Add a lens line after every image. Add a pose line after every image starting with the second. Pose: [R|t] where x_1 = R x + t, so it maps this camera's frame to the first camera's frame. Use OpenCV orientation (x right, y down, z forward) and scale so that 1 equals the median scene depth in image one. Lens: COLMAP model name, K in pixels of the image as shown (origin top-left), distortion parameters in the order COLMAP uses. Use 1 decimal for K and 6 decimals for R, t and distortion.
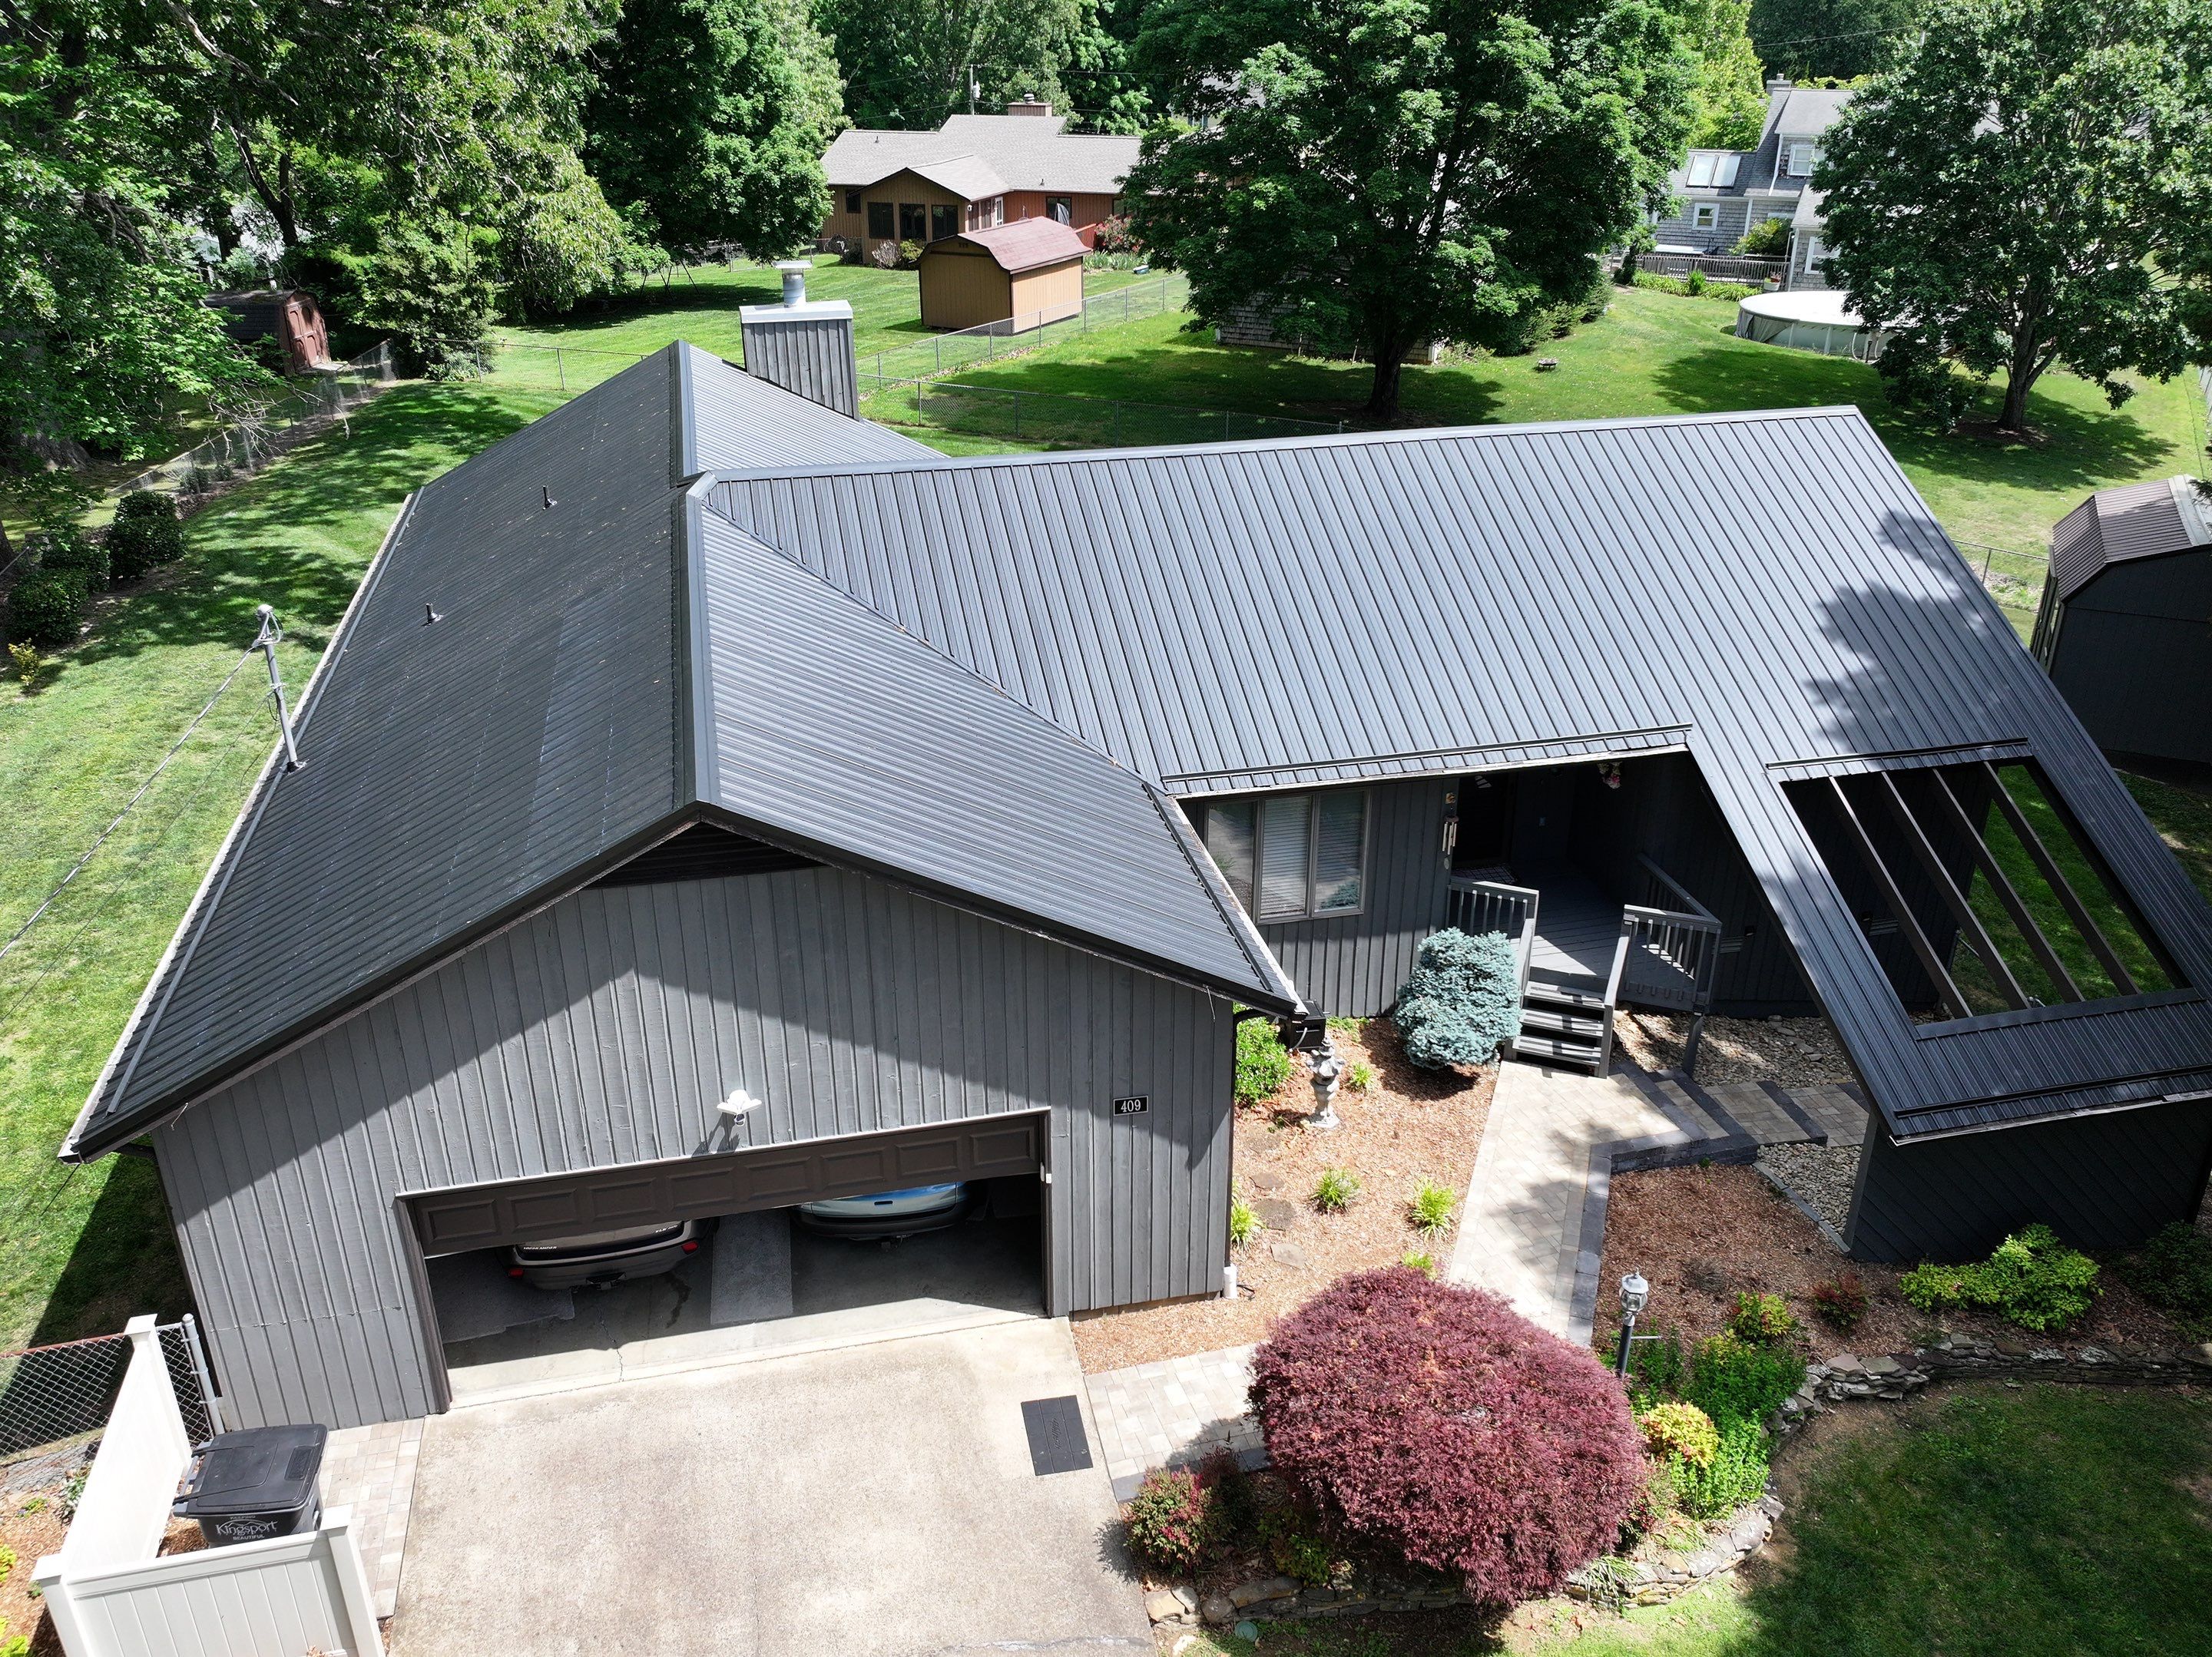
lens RADIAL K [[1763.4, 0, 1104.8], [0, 1763.4, 828.7], [0, 0, 1]] dist [-0.000506, 0.013632]
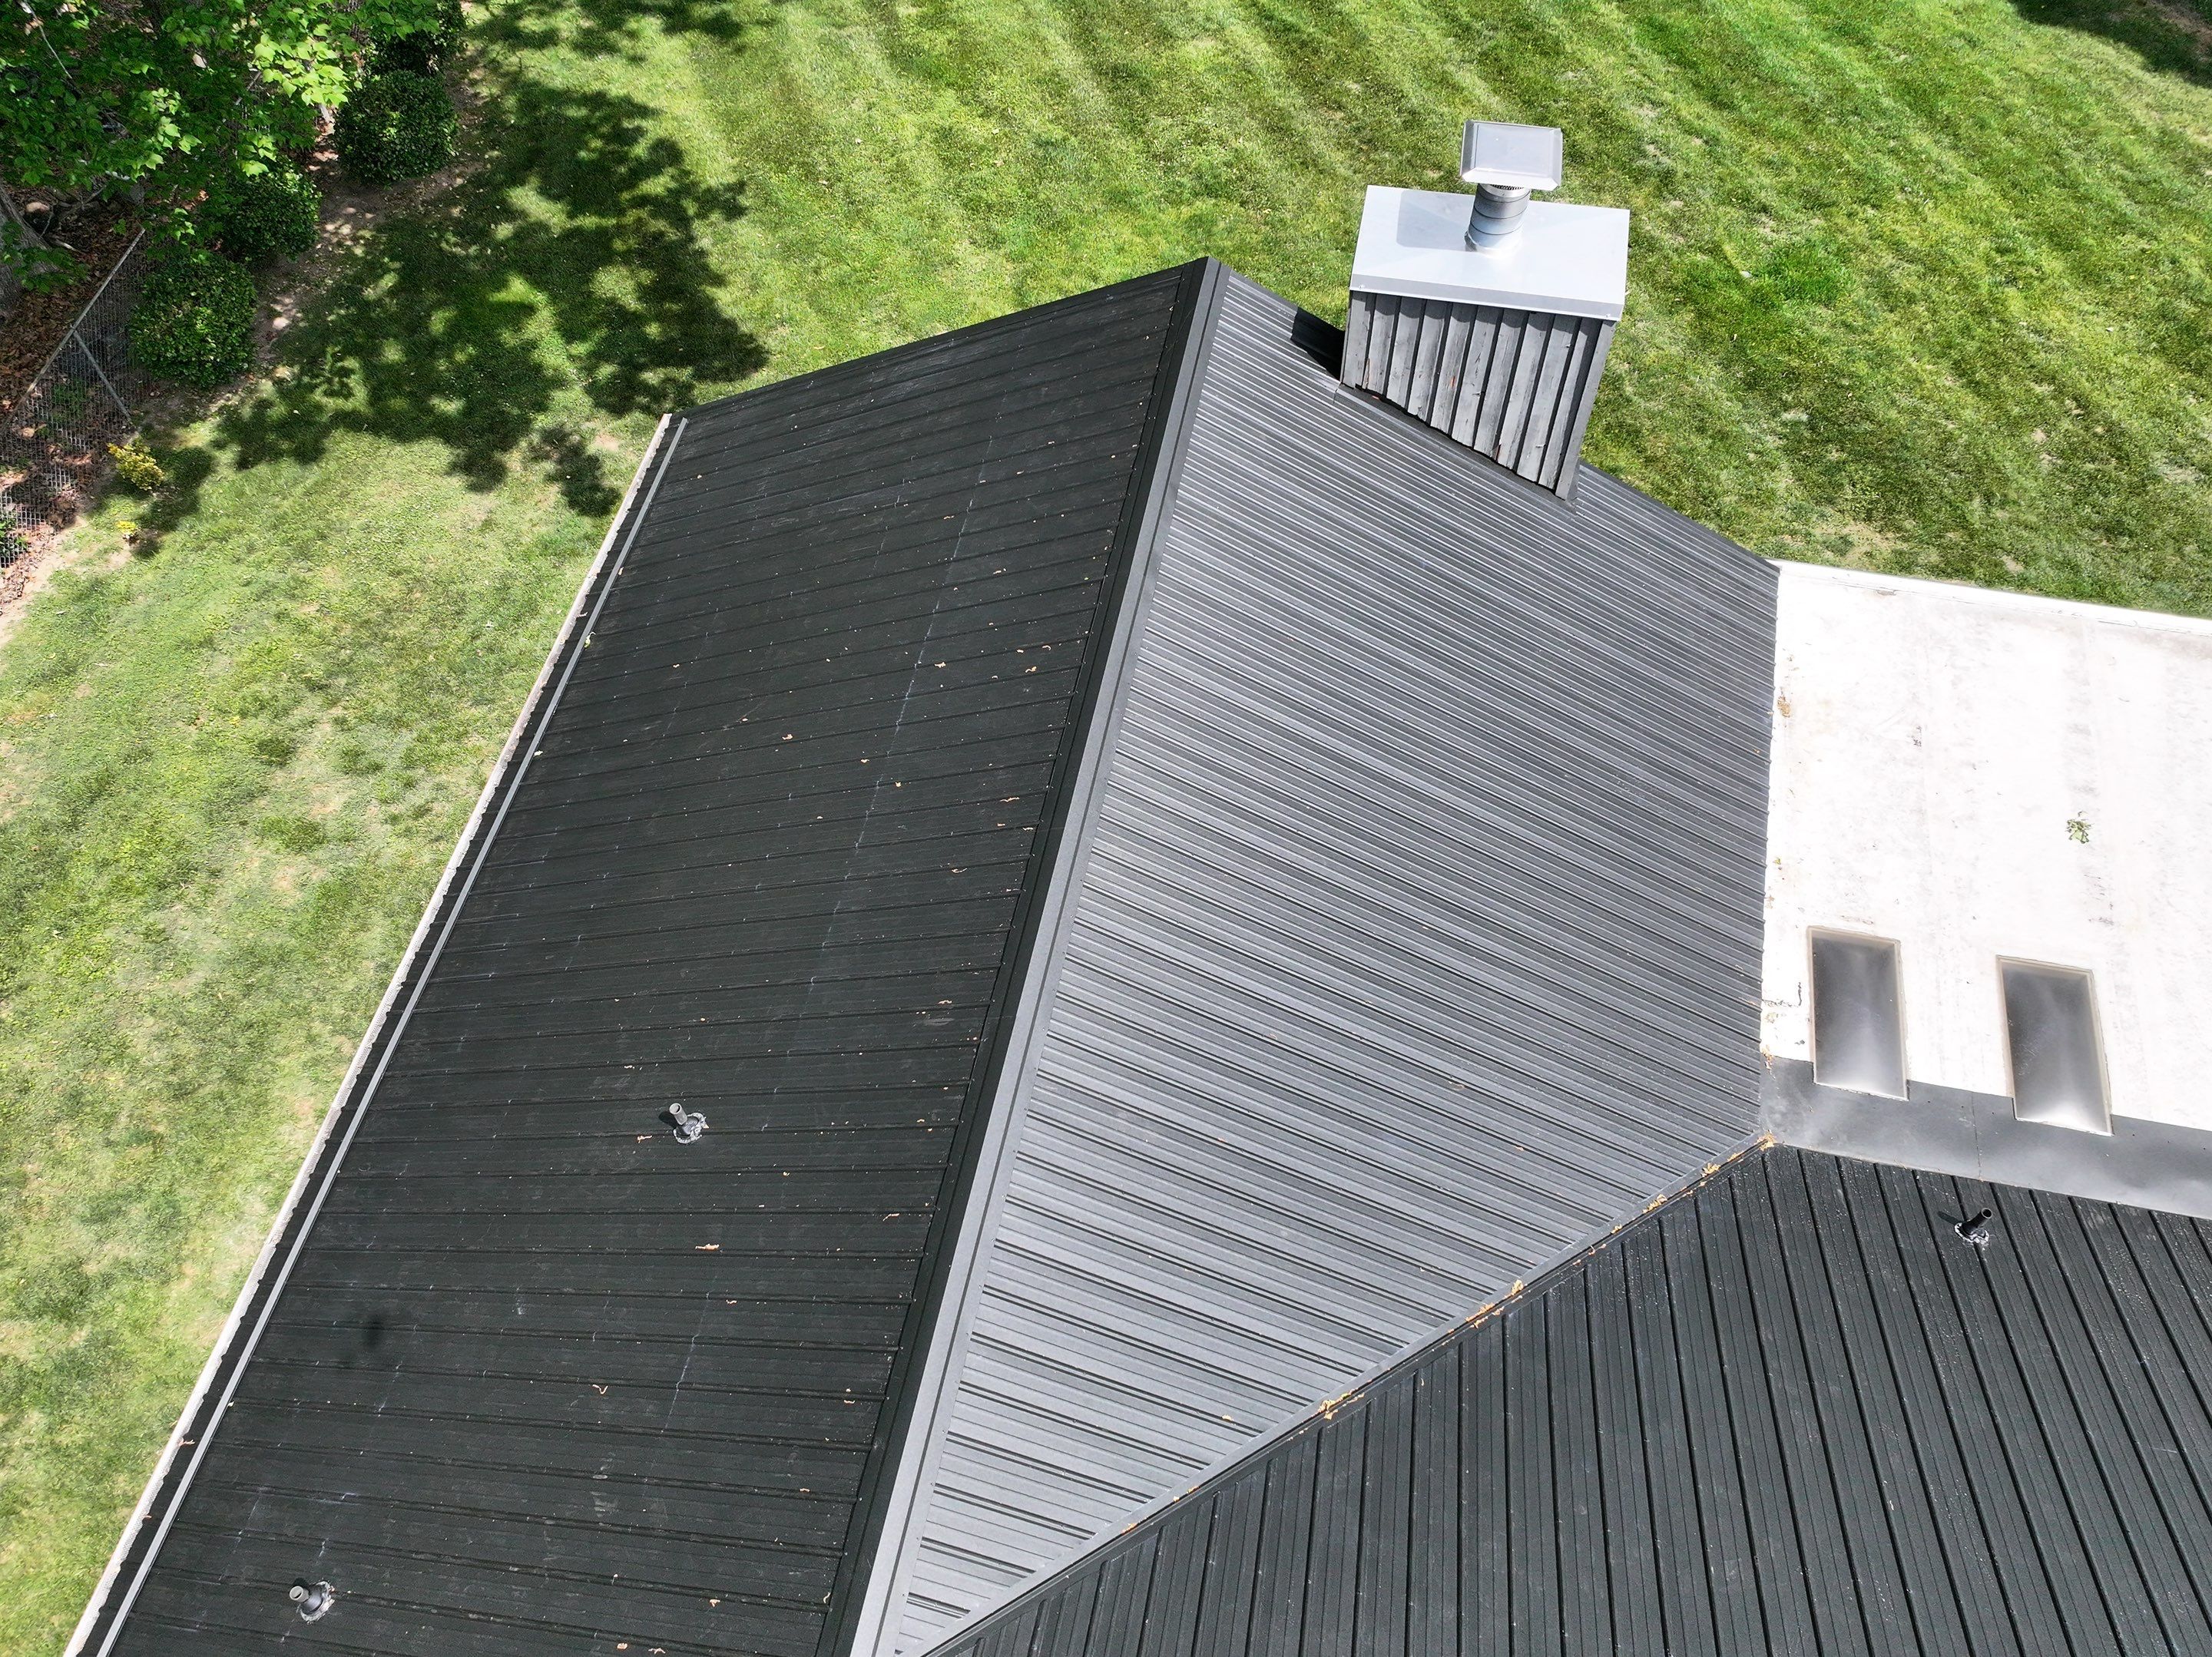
lens RADIAL K [[1763.4, 0, 1108.9], [0, 1763.4, 830.4], [0, 0, 1]] dist [-0.000506, 0.013632]
pose [[0.913867, 0.336863, -0.226650, -0.191586], [-0.169582, 0.823899, 0.540770, -0.632234], [0.368902, -0.455756, 0.810060, 0.929683]]
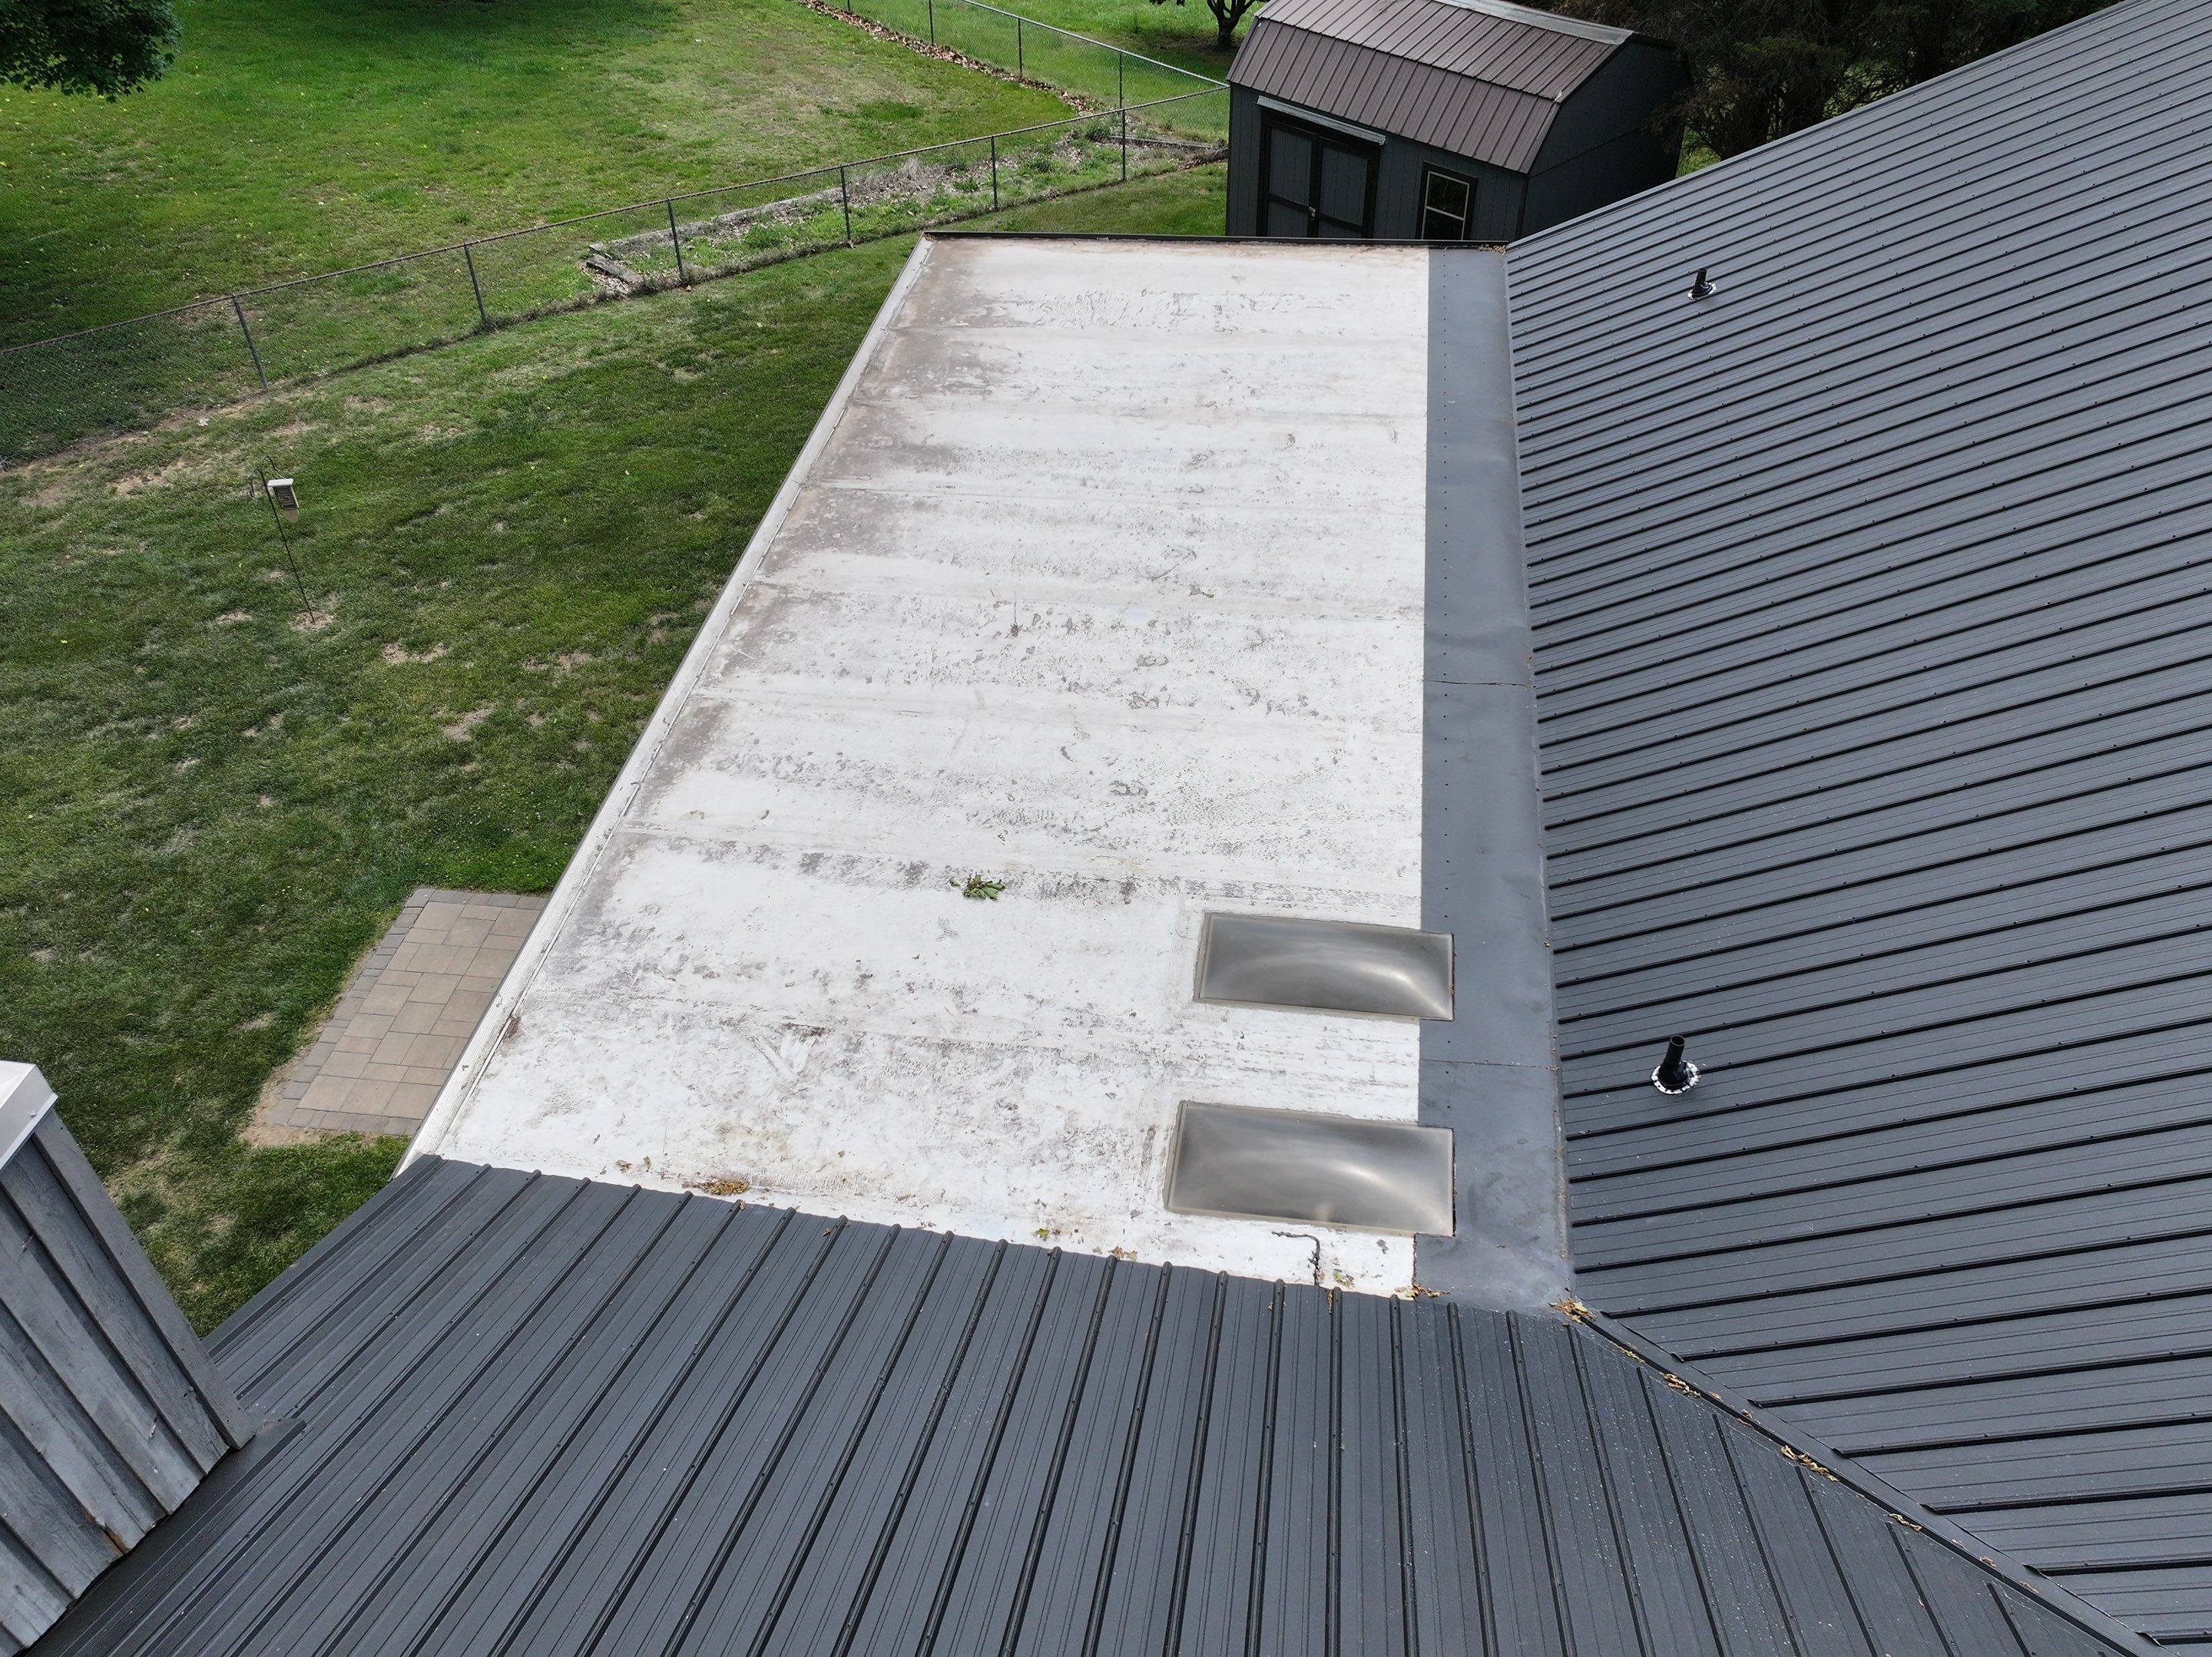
lens RADIAL K [[1763.4, 0, 1116.4], [0, 1763.4, 845.3], [0, 0, 1]] dist [-0.000506, 0.013632]
pose [[0.356547, -0.618495, 0.700242, -0.336373], [0.401189, 0.778237, 0.483109, -0.561701], [-0.843755, 0.108678, 0.525612, 1.333182]]
